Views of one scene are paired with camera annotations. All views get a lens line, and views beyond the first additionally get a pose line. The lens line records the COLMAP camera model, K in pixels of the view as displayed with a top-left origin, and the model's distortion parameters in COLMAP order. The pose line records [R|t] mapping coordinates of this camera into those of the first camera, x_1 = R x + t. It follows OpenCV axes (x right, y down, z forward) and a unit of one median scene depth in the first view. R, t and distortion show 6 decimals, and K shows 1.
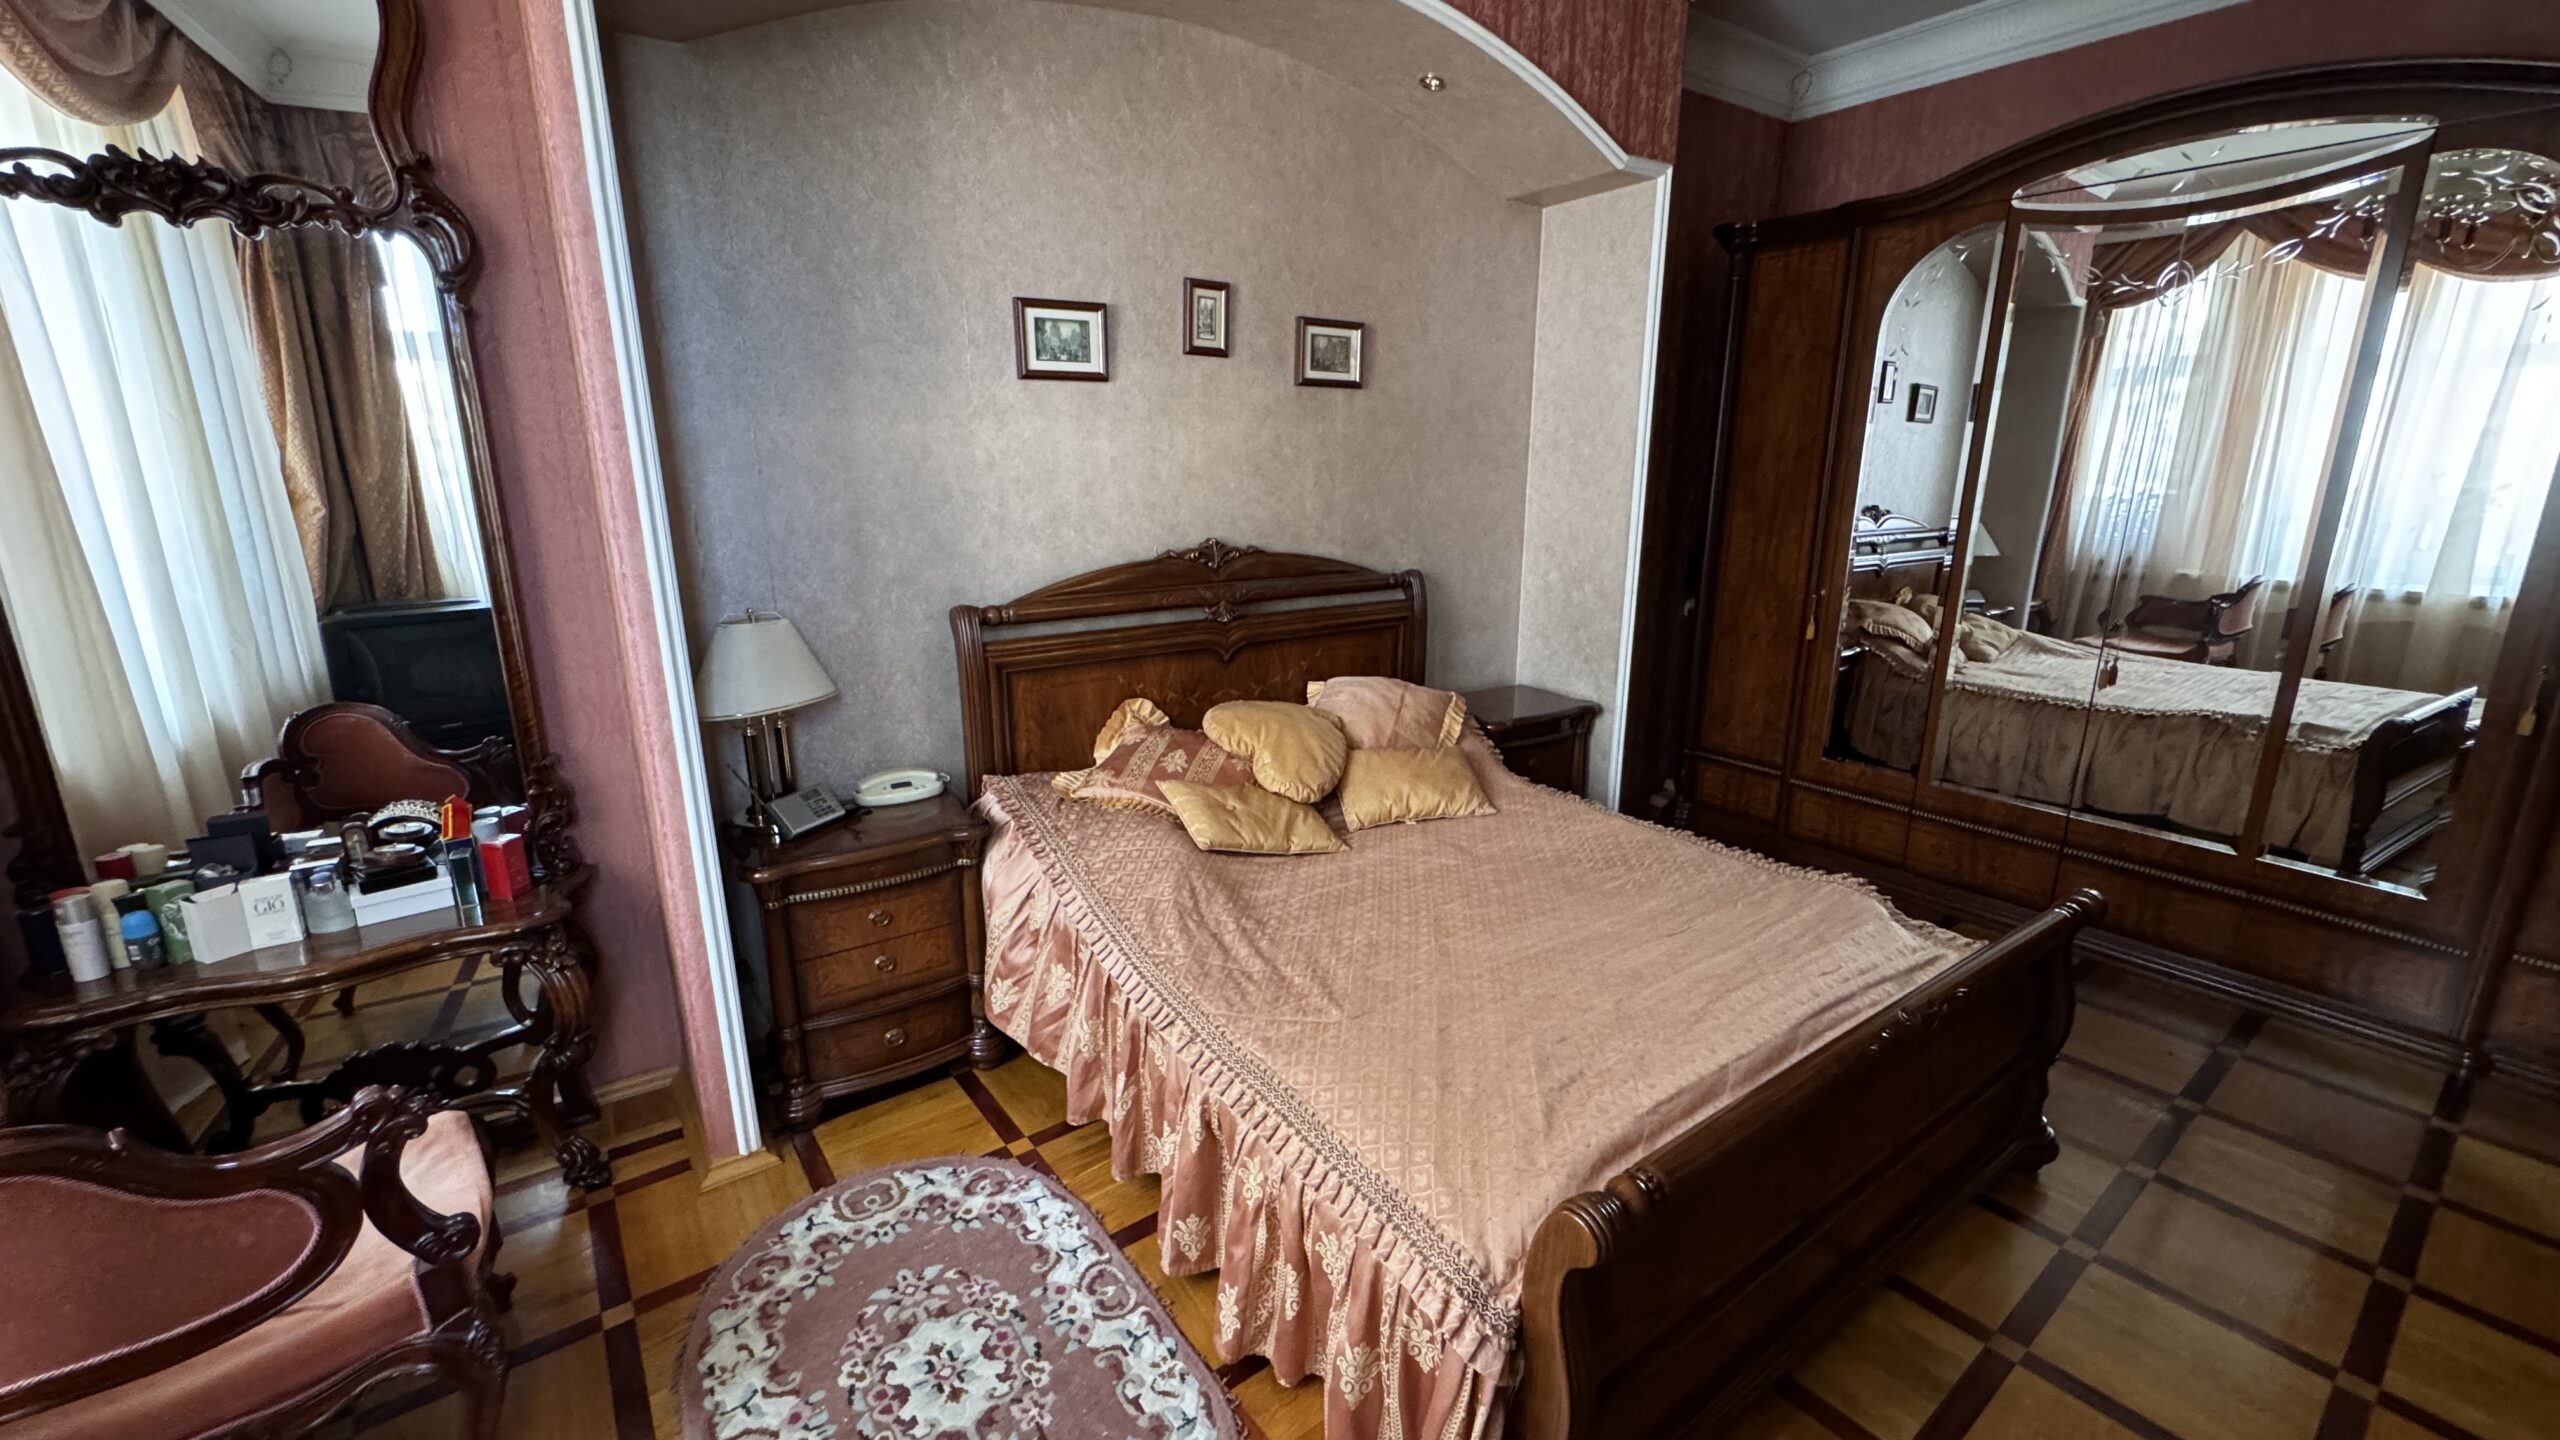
lens RADIAL K [[1028.2, 0, 1286.8], [0, 1028.2, 716.7], [0, 0, 1]] dist [0.000497, 0.000041]
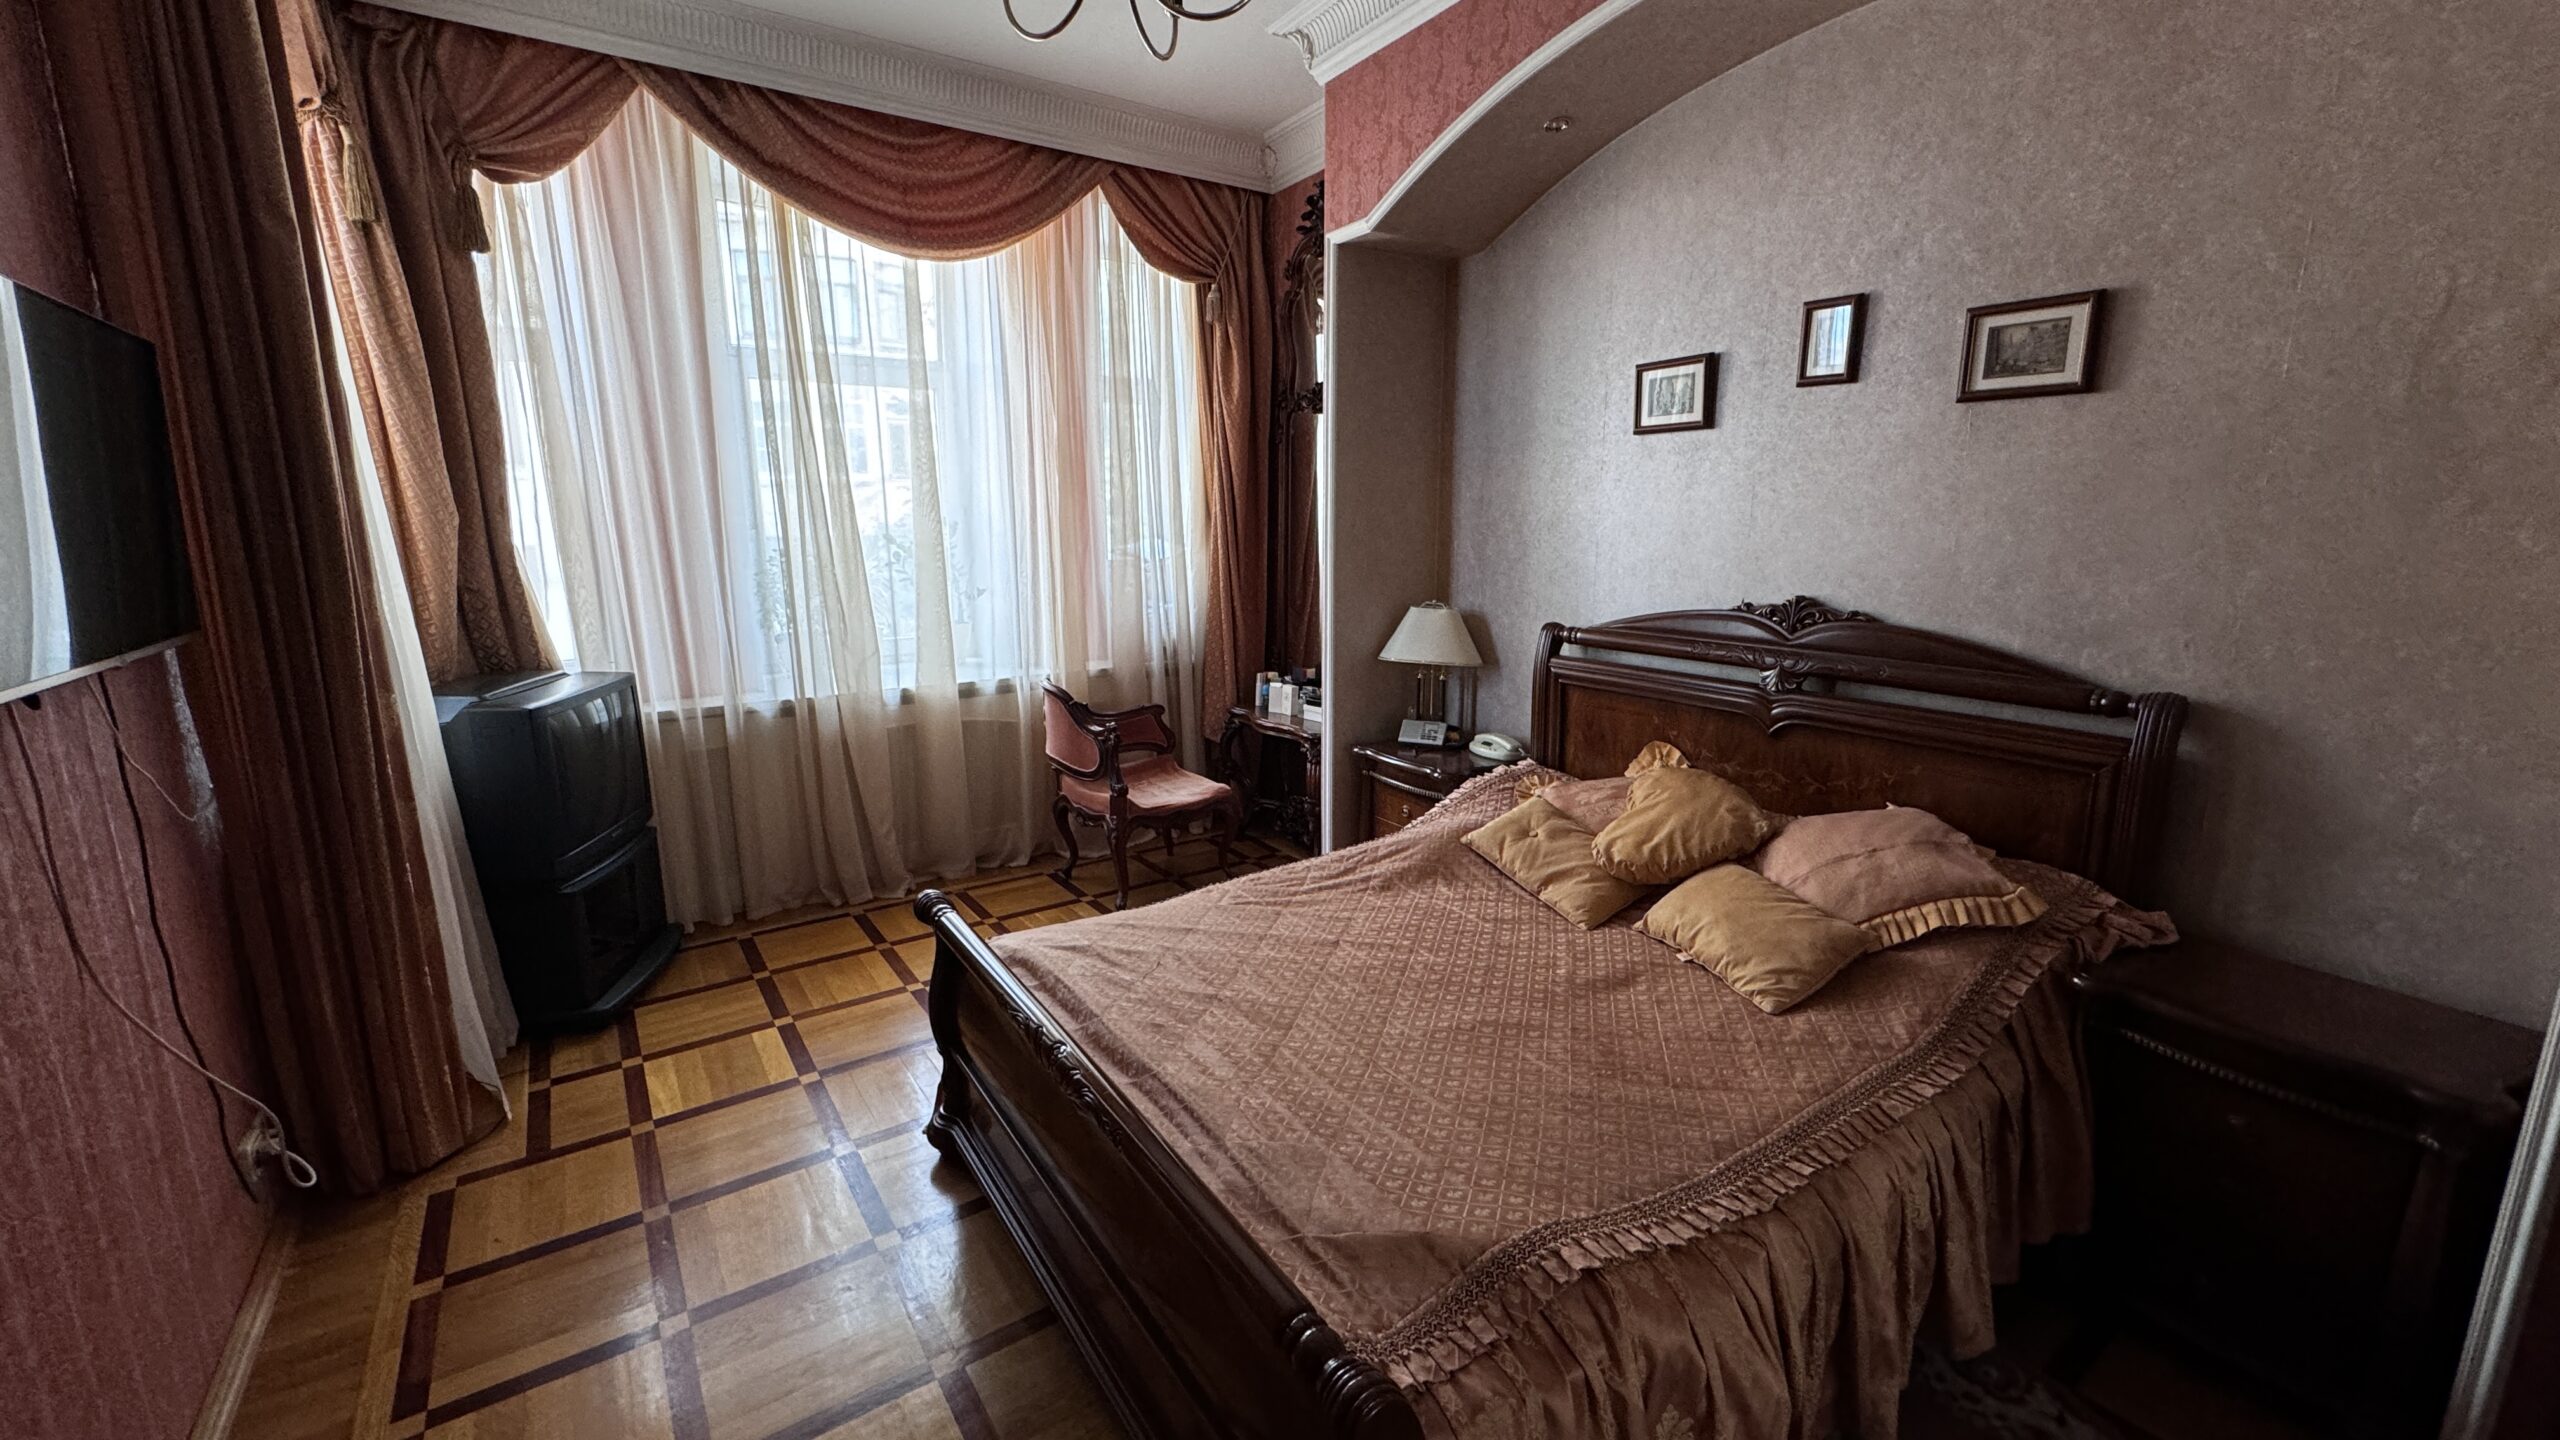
lens RADIAL K [[1028.0, 0, 1284.2], [0, 1028.0, 712.0], [0, 0, 1]] dist [-0.002863, -0.000377]
pose [[-0.032555, 0.191862, -0.980882, 0.805714], [-0.239542, 0.951301, 0.194027, -0.145505], [0.970340, 0.241279, 0.014990, 0.598207]]
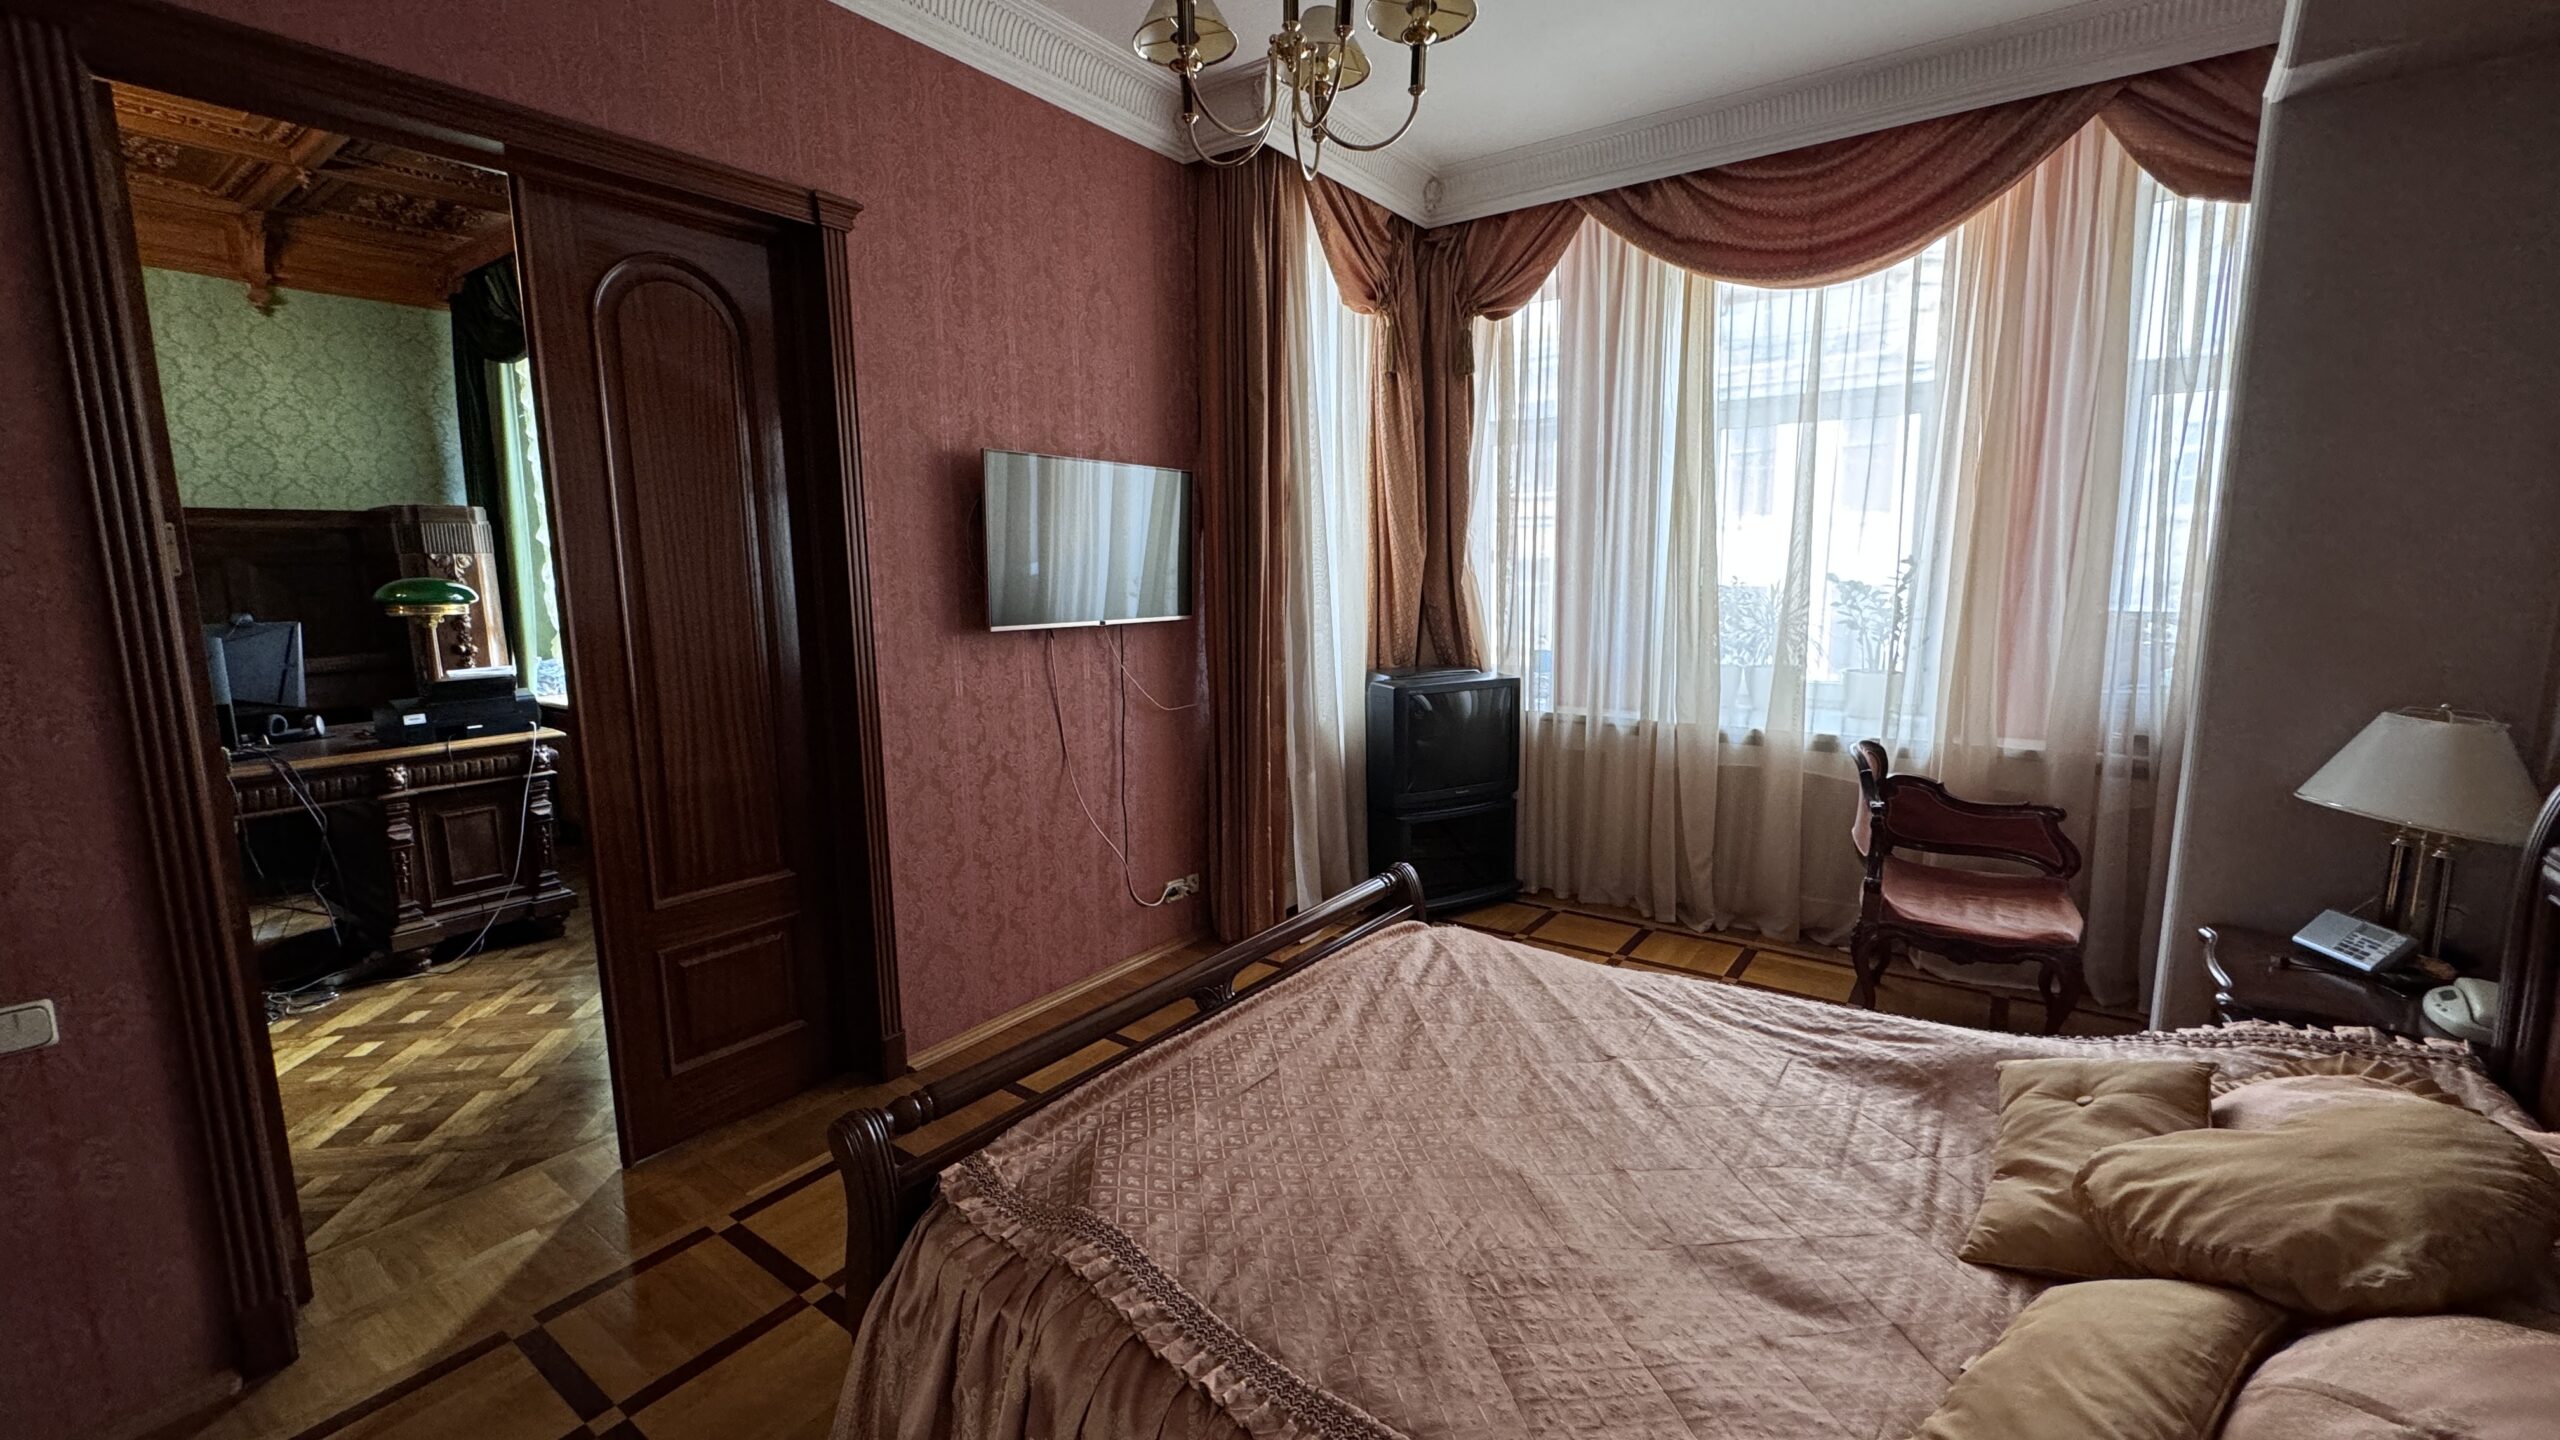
lens RADIAL K [[1028.2, 0, 1286.8], [0, 1028.2, 716.7], [0, 0, 1]] dist [0.000497, 0.000041]
pose [[-0.955576, 0.053540, -0.289843, 0.454191], [-0.060510, 0.926784, 0.370689, -0.263121], [0.288468, 0.371760, -0.882372, 1.112469]]
